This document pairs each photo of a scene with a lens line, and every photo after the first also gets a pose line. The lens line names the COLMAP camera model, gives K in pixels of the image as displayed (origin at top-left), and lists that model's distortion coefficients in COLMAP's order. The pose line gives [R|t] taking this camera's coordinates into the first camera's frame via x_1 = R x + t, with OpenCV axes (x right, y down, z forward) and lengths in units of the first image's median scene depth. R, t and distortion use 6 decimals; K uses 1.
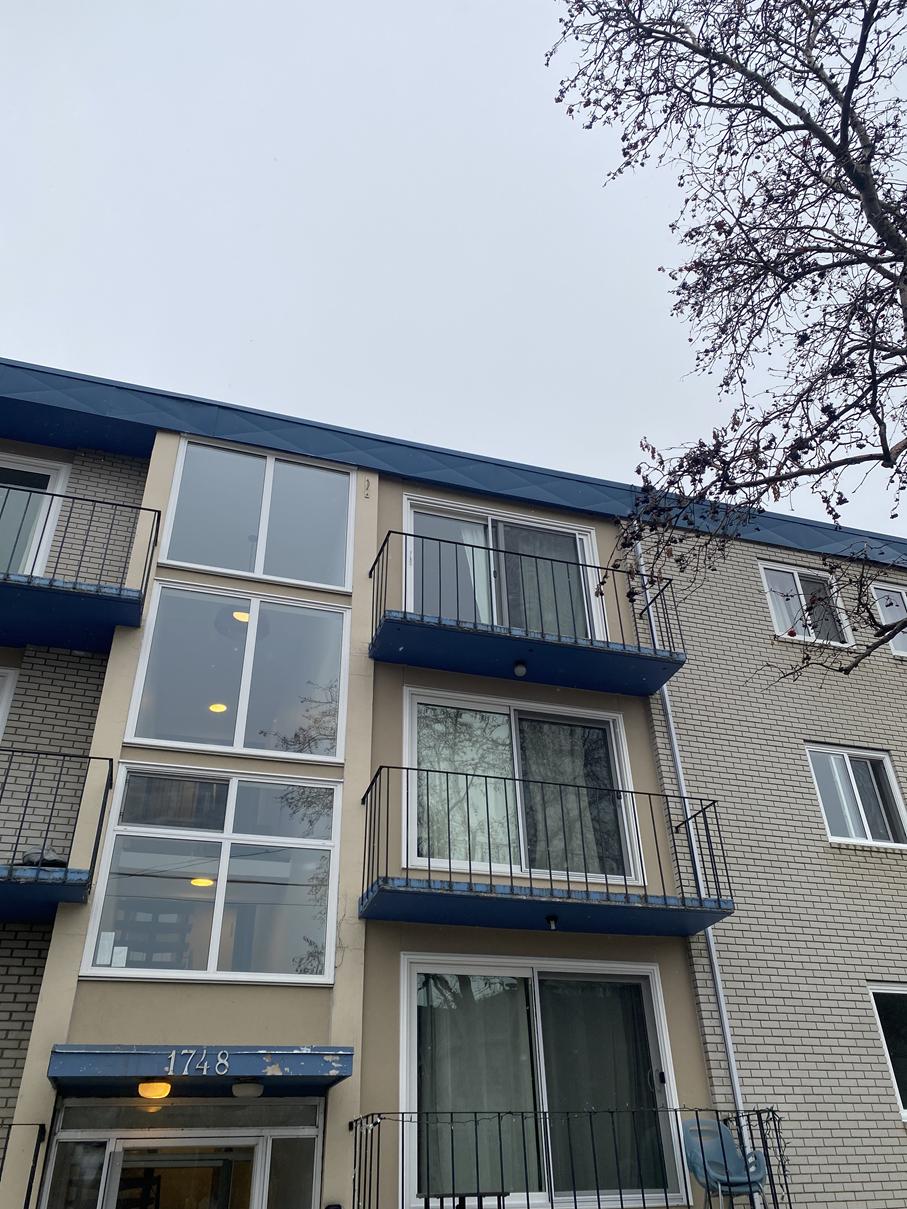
lens RADIAL K [[929.8, 0, 456.1], [0, 929.8, 603.3], [0, 0, 1]] dist [0.004742, 0.012029]
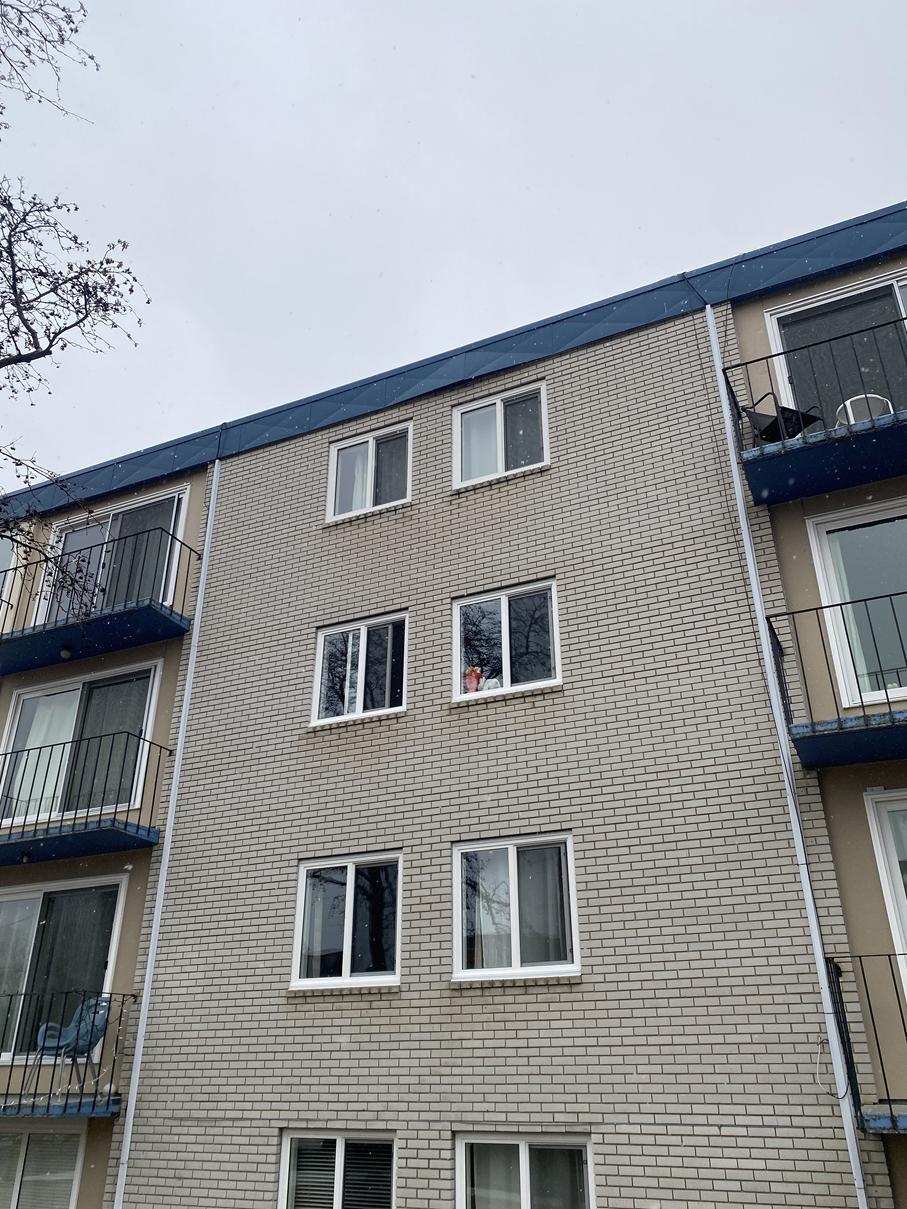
lens RADIAL K [[929.8, 0, 456.5], [0, 929.8, 612.5], [0, 0, 1]] dist [0.004742, 0.012029]
pose [[0.752605, -0.278611, -0.596625, 0.269181], [0.361454, 0.932161, 0.020654, 0.041014], [0.550396, -0.231197, 0.802255, 0.070541]]
